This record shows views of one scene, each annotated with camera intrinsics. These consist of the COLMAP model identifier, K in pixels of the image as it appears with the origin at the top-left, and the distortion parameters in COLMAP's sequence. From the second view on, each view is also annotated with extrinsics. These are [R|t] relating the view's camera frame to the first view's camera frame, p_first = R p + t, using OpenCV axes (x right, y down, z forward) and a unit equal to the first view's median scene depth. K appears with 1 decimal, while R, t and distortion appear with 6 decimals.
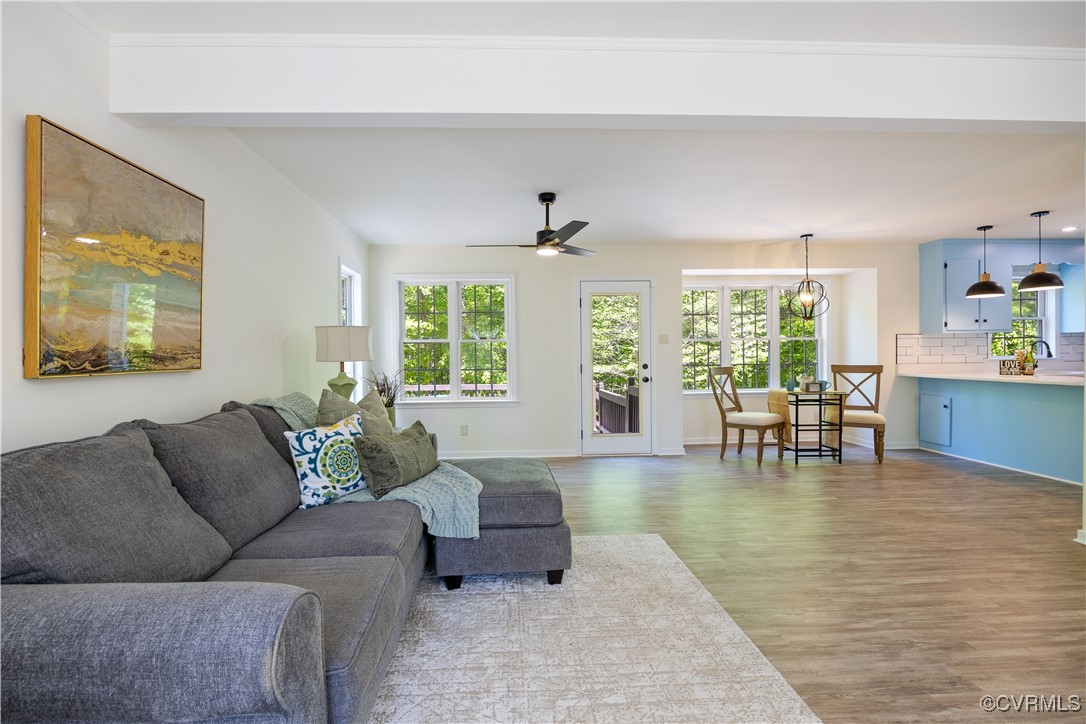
lens RADIAL K [[493.6, 0, 520.6], [0, 493.6, 353.0], [0, 0, 1]] dist [-0.005721, 0.000262]
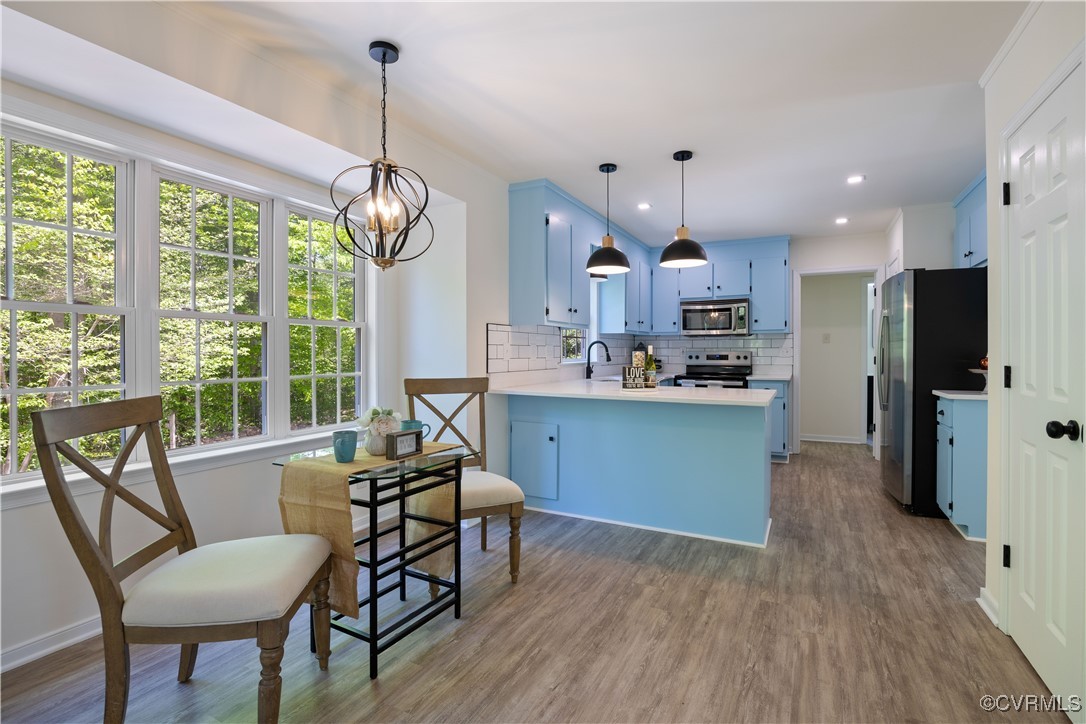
lens RADIAL K [[493.6, 0, 551.2], [0, 493.6, 361.1], [0, 0, 1]] dist [-0.005721, 0.000262]
pose [[0.498417, -0.003876, 0.866929, 0.306512], [-0.011003, 0.999881, 0.010797, 0.000187], [-0.866867, -0.014920, 0.498315, 0.680994]]
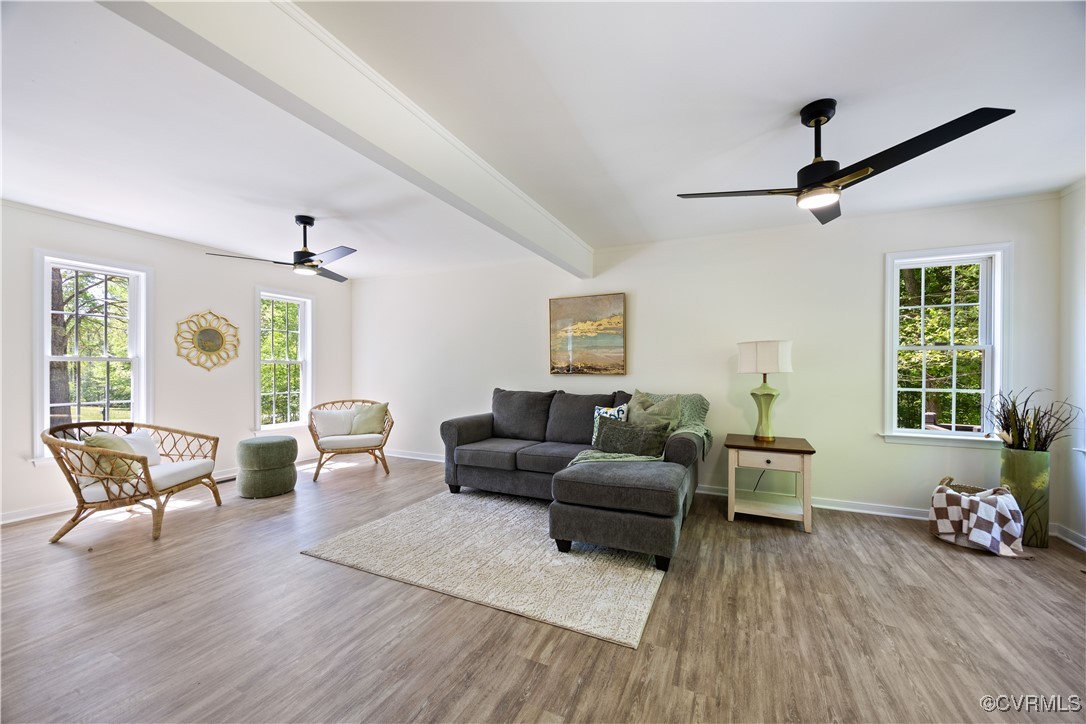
lens RADIAL K [[420.2, 0, 538.2], [0, 420.2, 369.1], [0, 0, 1]] dist [0.001521, 0.000004]
pose [[-0.472984, 0.010477, -0.881009, 0.489901], [0.008710, 0.999936, 0.007216, -0.002780], [0.881028, -0.004260, -0.473045, 0.682326]]
